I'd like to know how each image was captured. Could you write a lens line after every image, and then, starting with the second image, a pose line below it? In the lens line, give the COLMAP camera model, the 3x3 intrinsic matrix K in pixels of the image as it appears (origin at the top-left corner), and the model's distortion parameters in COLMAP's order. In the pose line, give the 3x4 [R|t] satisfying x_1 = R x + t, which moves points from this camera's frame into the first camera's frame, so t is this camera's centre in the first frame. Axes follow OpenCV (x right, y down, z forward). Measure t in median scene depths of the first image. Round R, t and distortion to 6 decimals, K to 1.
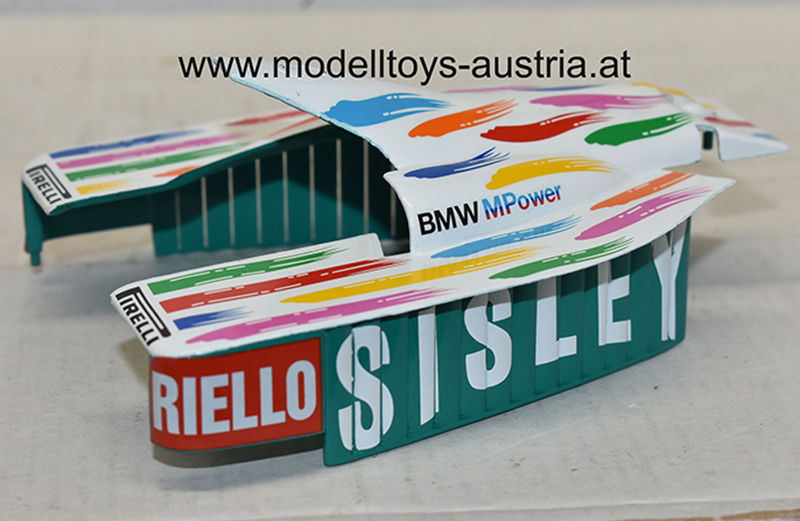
lens RADIAL K [[2116.5, 0, 403.2], [0, 2116.5, 260.1], [0, 0, 1]] dist [0.003039, 0.000000]
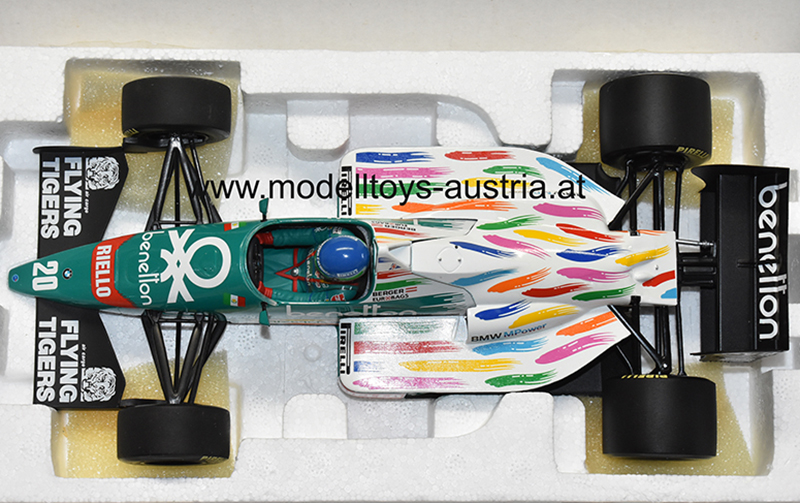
lens RADIAL K [[1888.1, 0, 398.8], [0, 1888.1, 251.2], [0, 0, 1]] dist [0.013199, 0.000000]
pose [[0.922181, 0.386525, -0.013434, -0.077208], [-0.191971, 0.487612, 0.851694, -1.852653], [0.335752, -0.782837, 0.523868, -0.041041]]
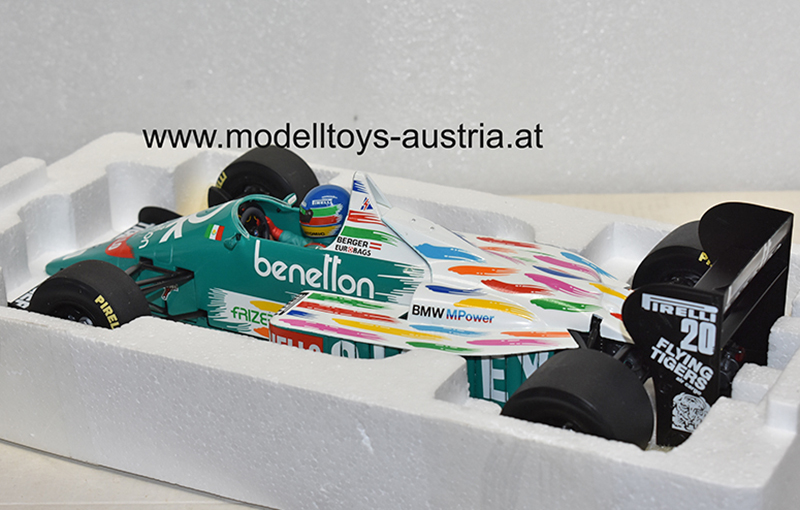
lens RADIAL K [[1880.1, 0, 401.8], [0, 1880.1, 254.4], [0, 0, 1]] dist [-0.027209, 0.000000]
pose [[0.644472, 0.315747, -0.696390, 1.331002], [-0.275257, 0.945501, 0.173959, -0.404377], [0.713365, 0.079574, 0.696261, -0.342746]]
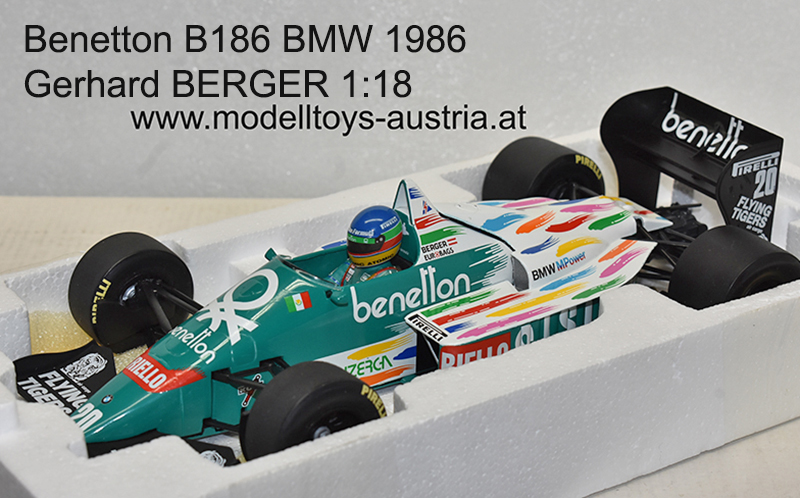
lens RADIAL K [[1858.5, 0, 400.8], [0, 1858.5, 248.3], [0, 0, 1]] dist [0.027046, 0.000000]
pose [[0.978989, -0.063518, 0.193768, -0.506624], [0.059492, 0.997876, 0.026534, -0.106589], [-0.195042, -0.014449, 0.980688, -0.877136]]
